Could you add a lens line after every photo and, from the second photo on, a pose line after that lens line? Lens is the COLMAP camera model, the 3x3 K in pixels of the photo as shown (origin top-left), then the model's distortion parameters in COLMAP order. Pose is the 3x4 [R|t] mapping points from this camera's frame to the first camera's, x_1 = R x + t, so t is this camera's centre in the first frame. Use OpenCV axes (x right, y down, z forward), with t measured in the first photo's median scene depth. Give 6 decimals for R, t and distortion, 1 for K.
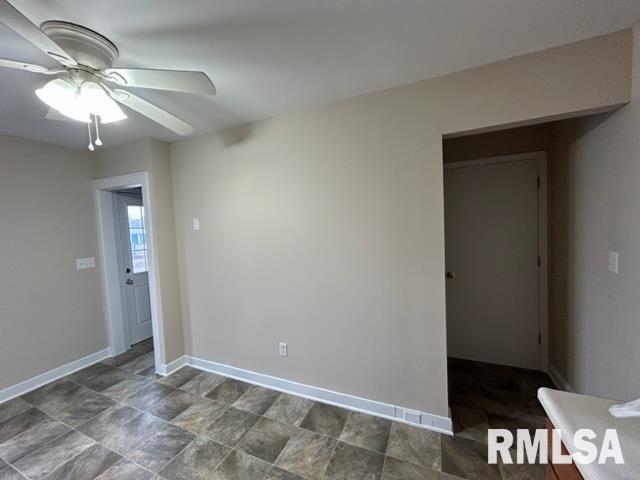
lens RADIAL K [[259.7, 0, 321.9], [0, 259.7, 238.8], [0, 0, 1]] dist [0.000295, 0.000092]
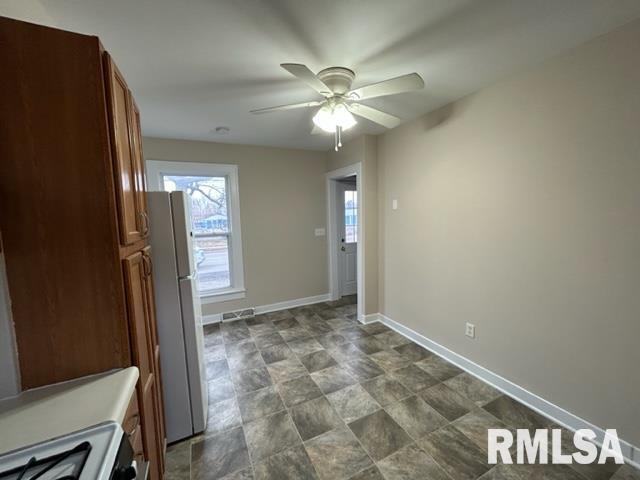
lens RADIAL K [[259.7, 0, 321.9], [0, 259.7, 238.8], [0, 0, 1]] dist [0.000295, 0.000092]
pose [[0.764995, 0.083717, -0.638572, 0.022834], [-0.046971, 0.996127, 0.074322, 0.030487], [0.642321, -0.026862, 0.765965, -0.117736]]
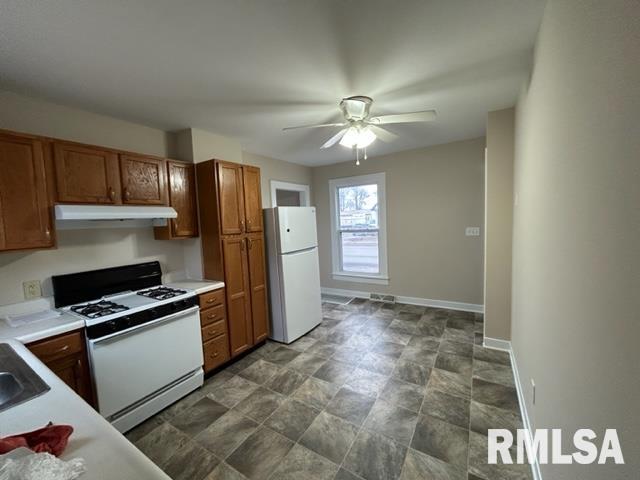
lens RADIAL K [[259.7, 0, 321.9], [0, 259.7, 238.8], [0, 0, 1]] dist [0.000295, 0.000092]
pose [[-0.130349, 0.128804, -0.983066, 0.530030], [-0.006167, 0.991401, 0.130713, -0.038537], [0.991449, 0.023101, -0.128434, 0.561846]]
